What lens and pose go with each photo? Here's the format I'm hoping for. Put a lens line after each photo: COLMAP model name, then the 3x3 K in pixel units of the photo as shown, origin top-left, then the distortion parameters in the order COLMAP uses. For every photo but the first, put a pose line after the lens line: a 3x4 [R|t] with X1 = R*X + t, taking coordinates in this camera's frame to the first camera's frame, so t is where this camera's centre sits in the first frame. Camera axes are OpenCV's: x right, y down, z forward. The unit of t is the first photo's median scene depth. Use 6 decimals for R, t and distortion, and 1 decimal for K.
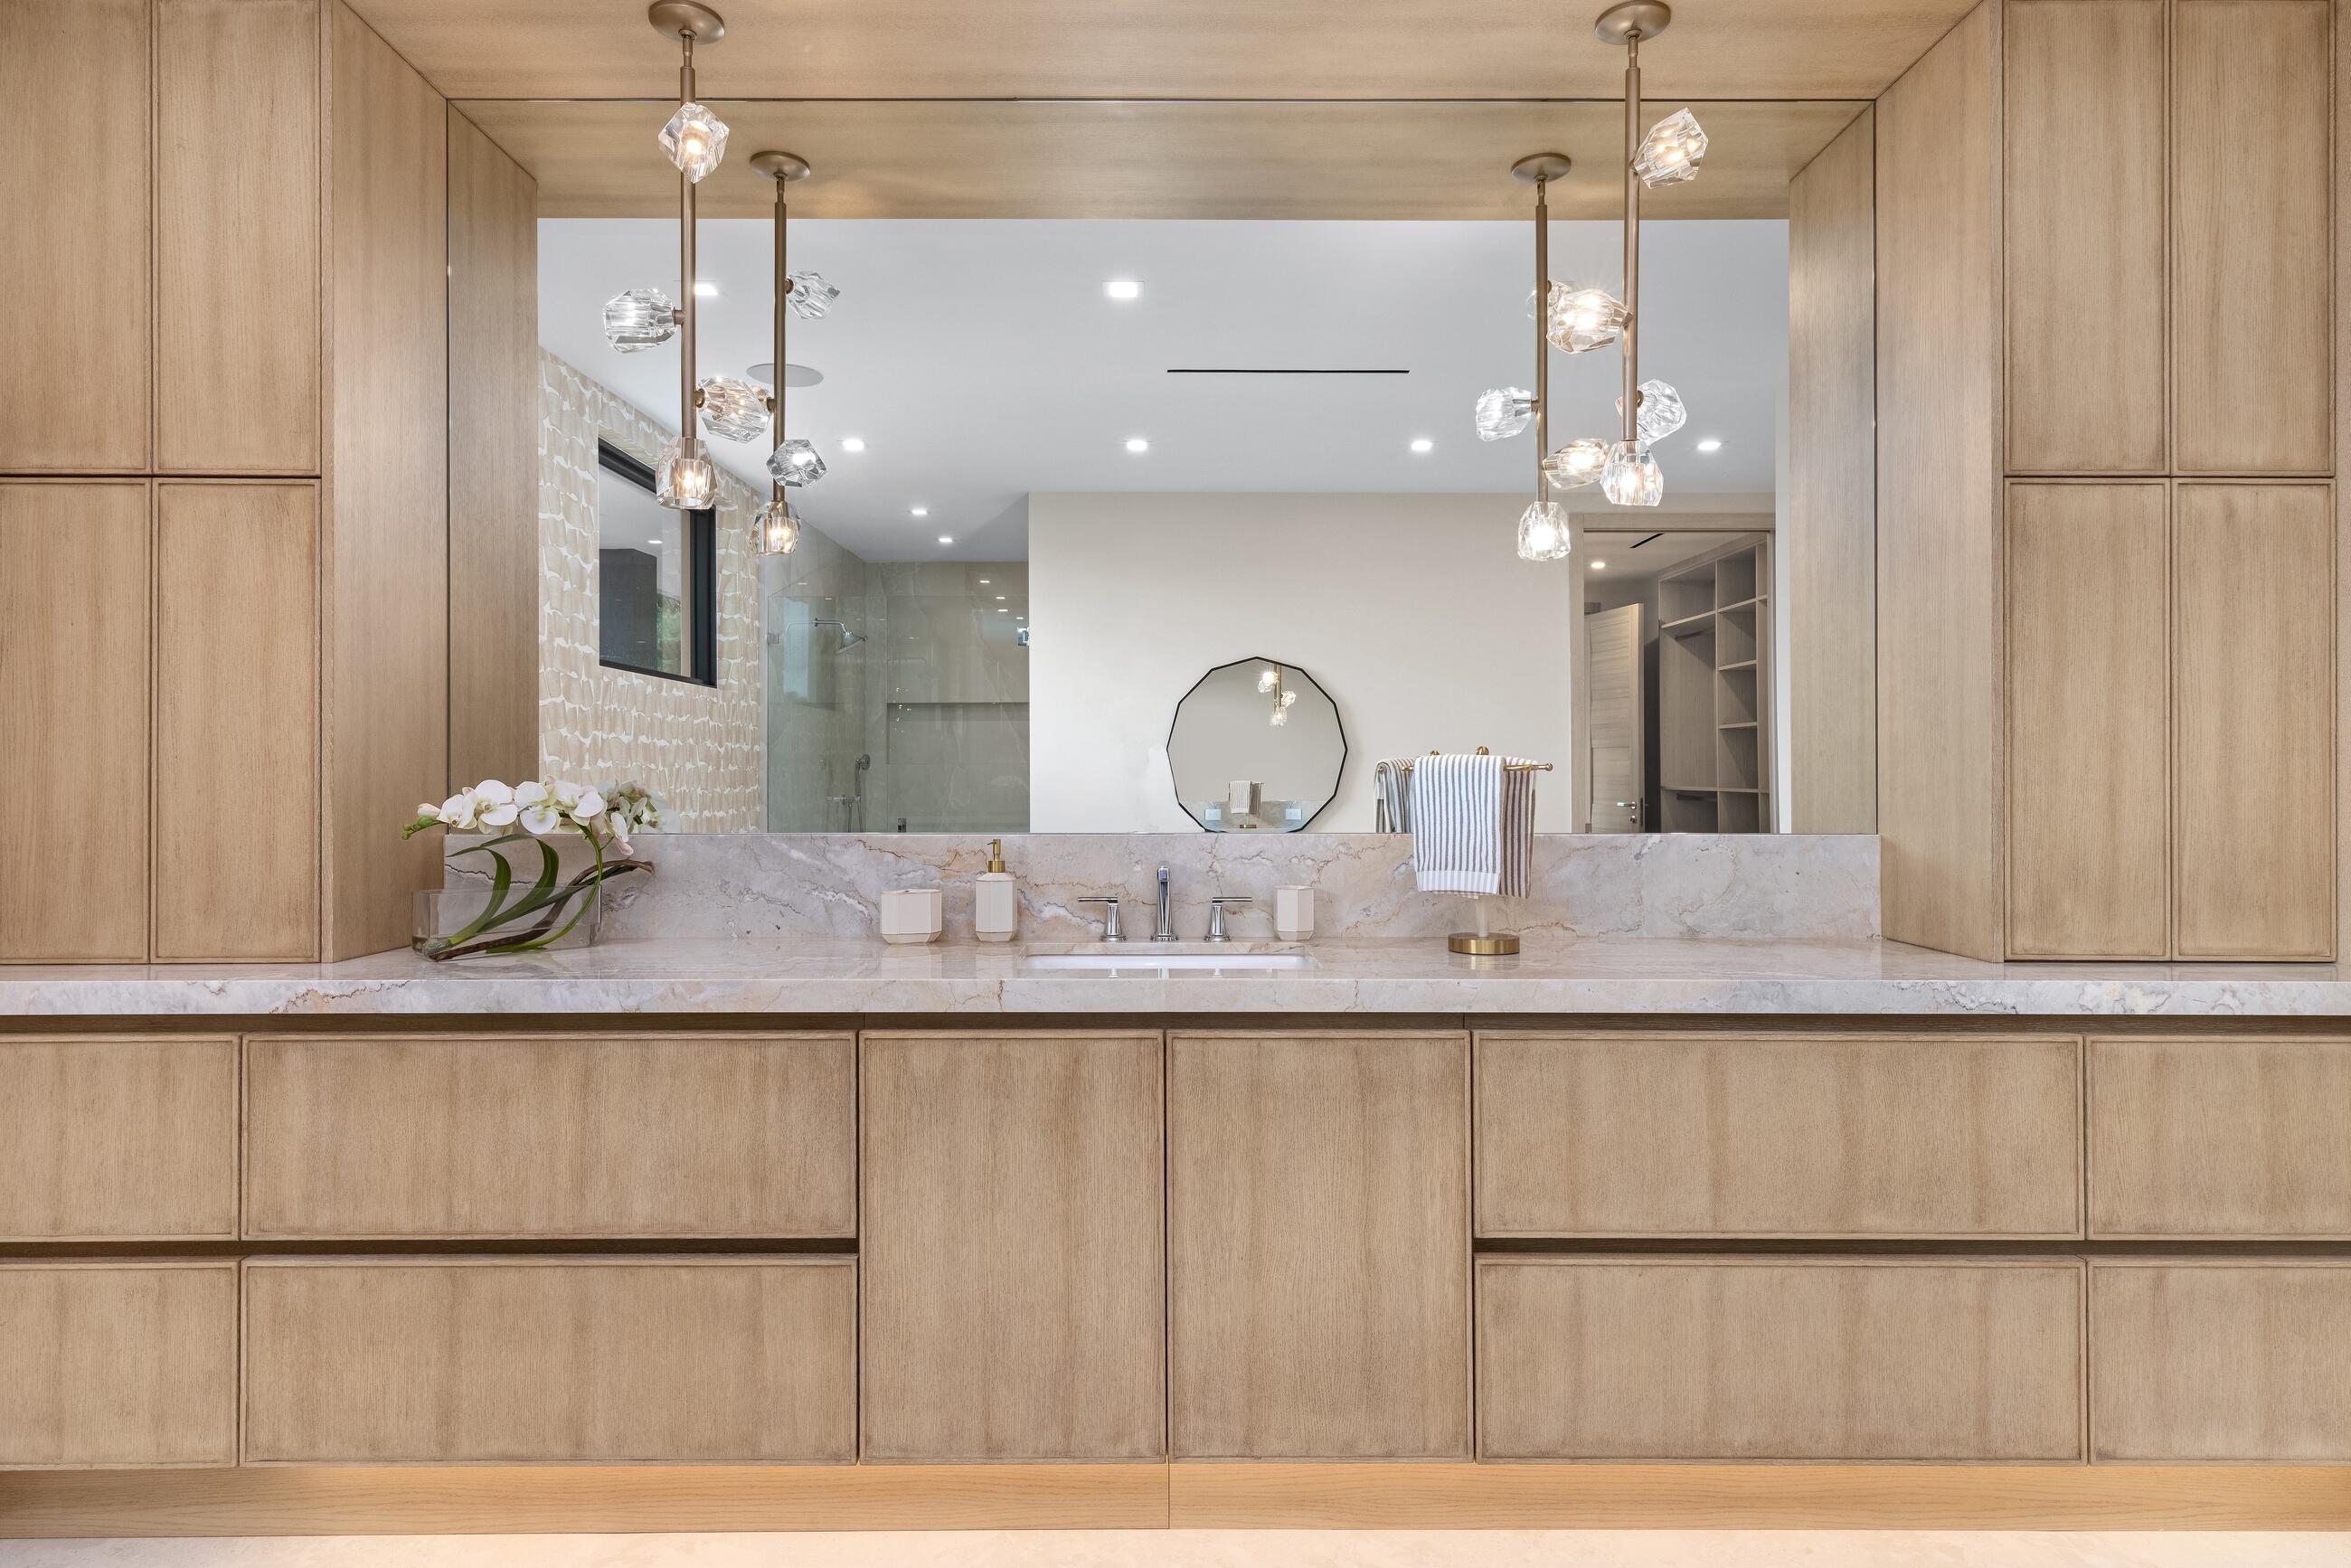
lens RADIAL K [[1288.6, 0, 1161.5], [0, 1288.6, 776.1], [0, 0, 1]] dist [0.006403, -0.000483]
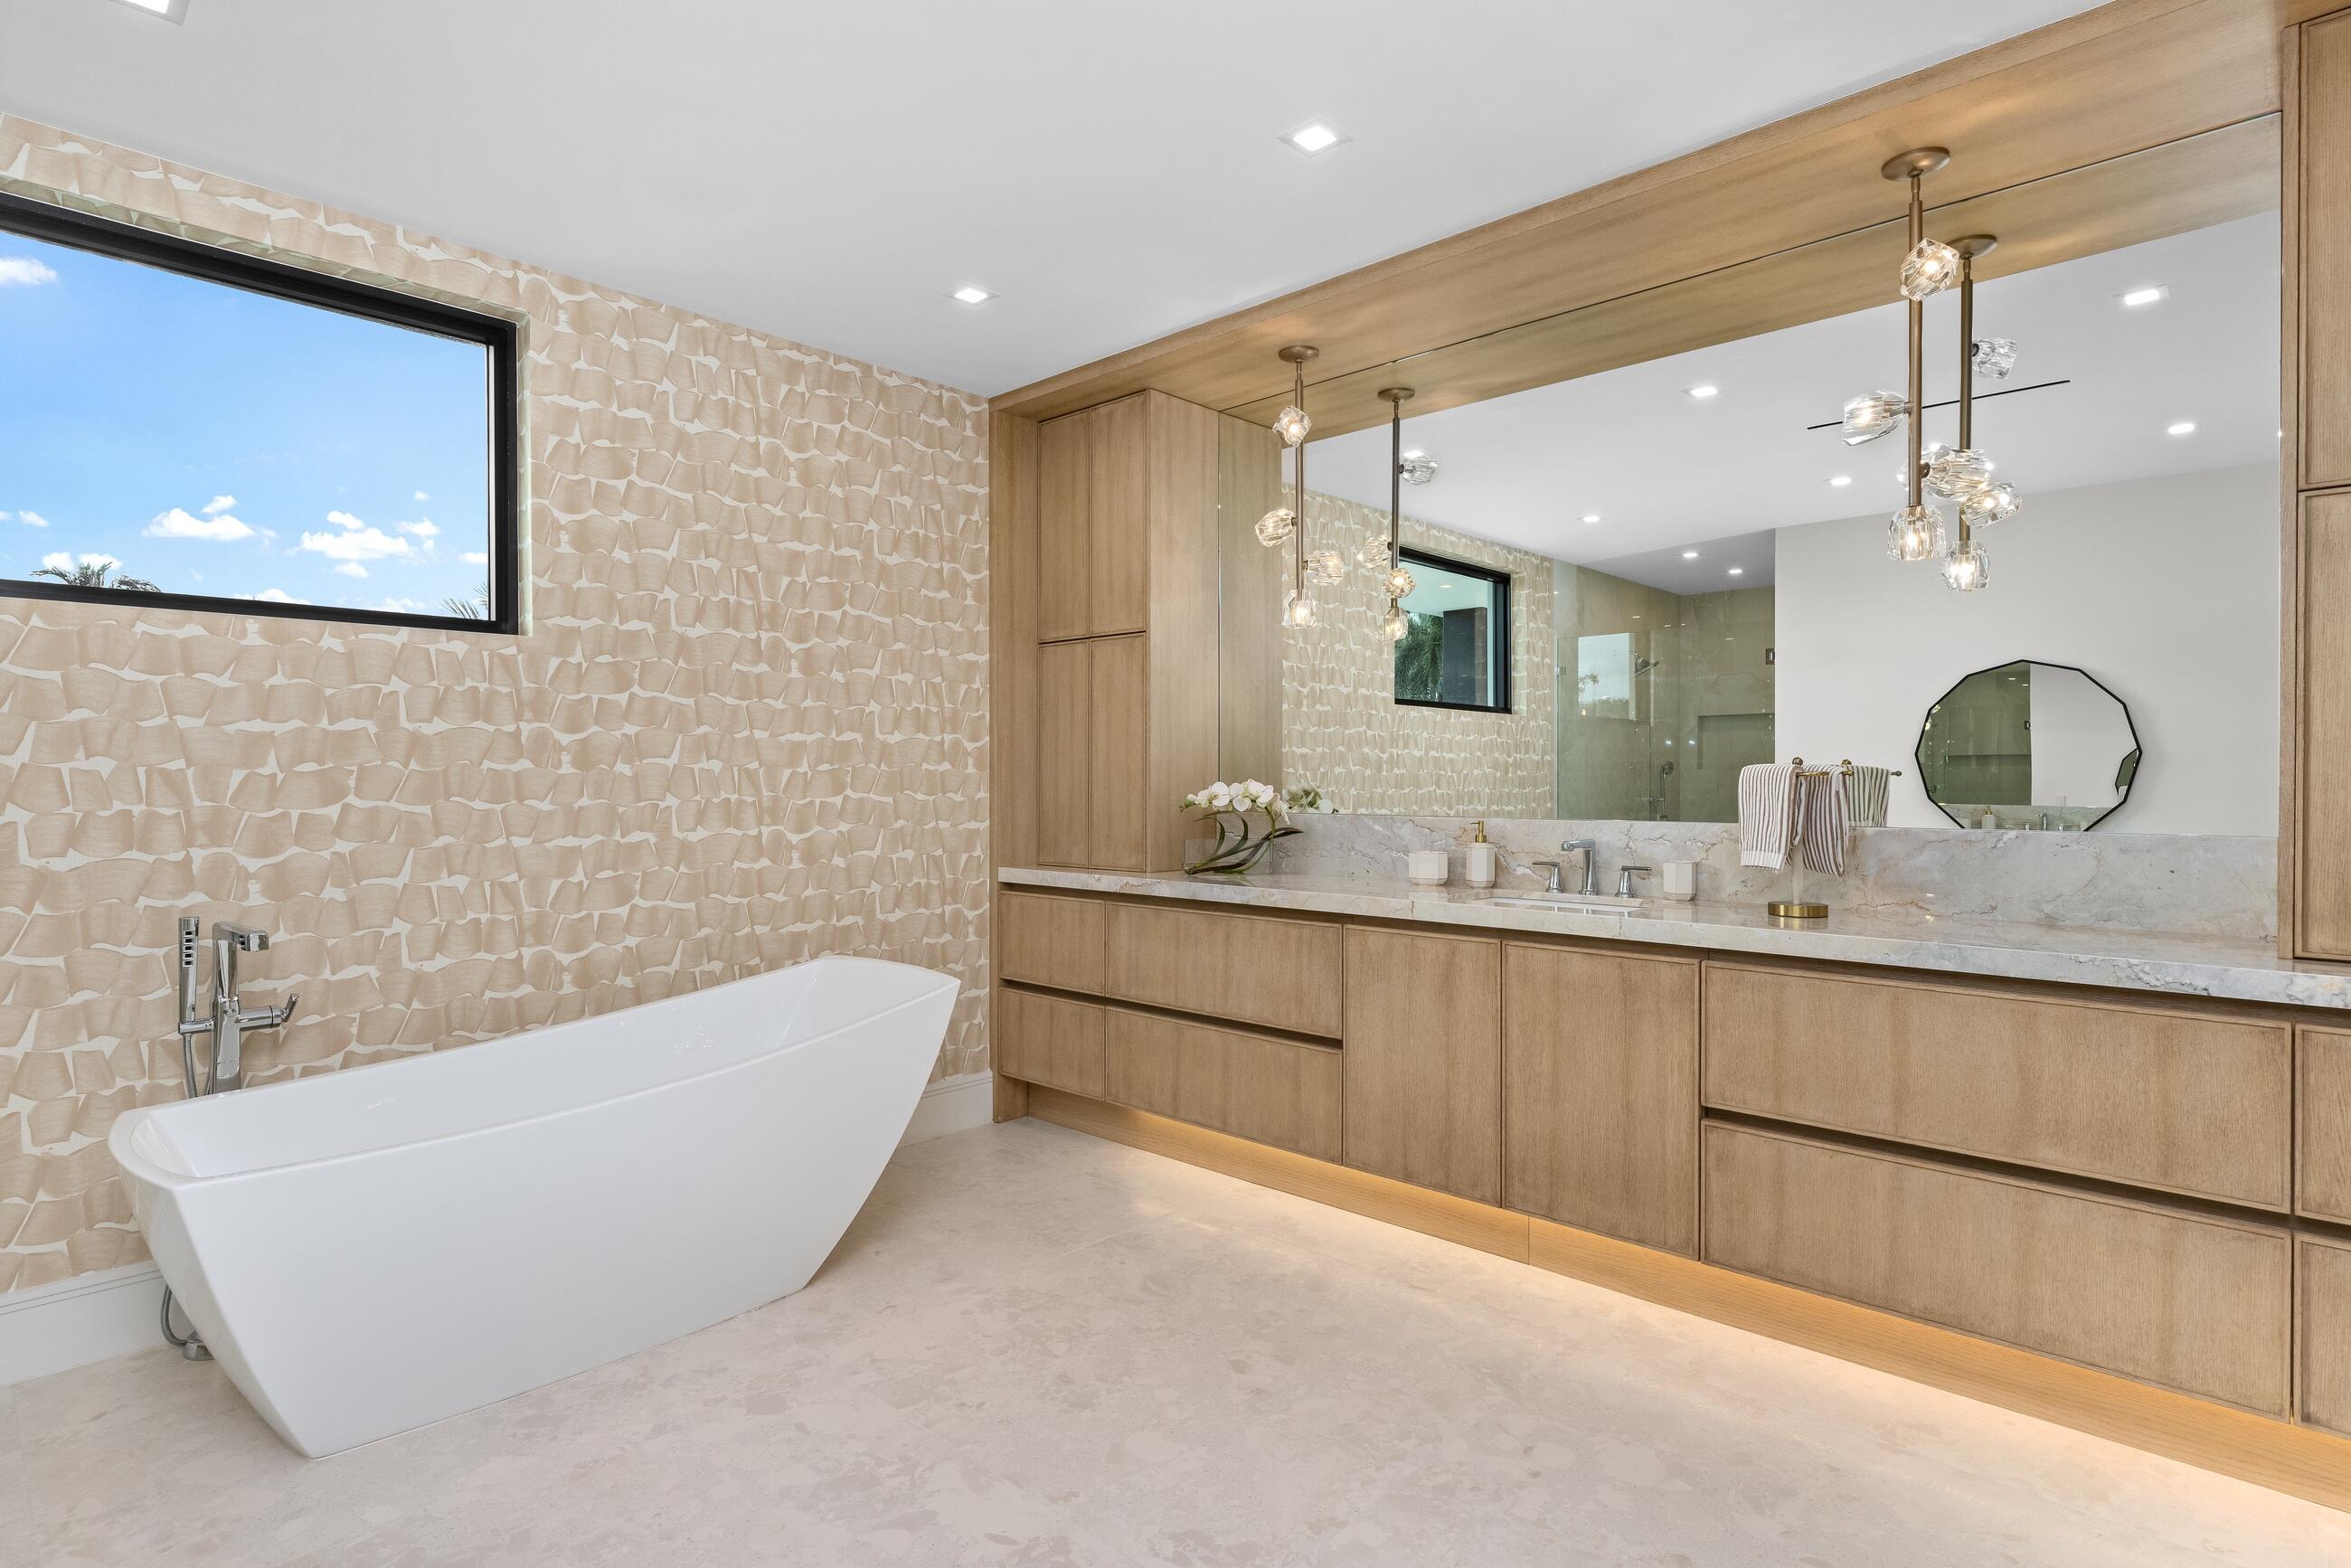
lens RADIAL K [[1169.3, 0, 1172.0], [0, 1169.3, 794.6], [0, 0, 1]] dist [-0.008627, 0.002872]
pose [[0.726489, 0.008836, -0.687122, 0.694519], [-0.000183, 0.999920, 0.012665, -0.000060], [0.687179, -0.009075, 0.726432, -0.327479]]
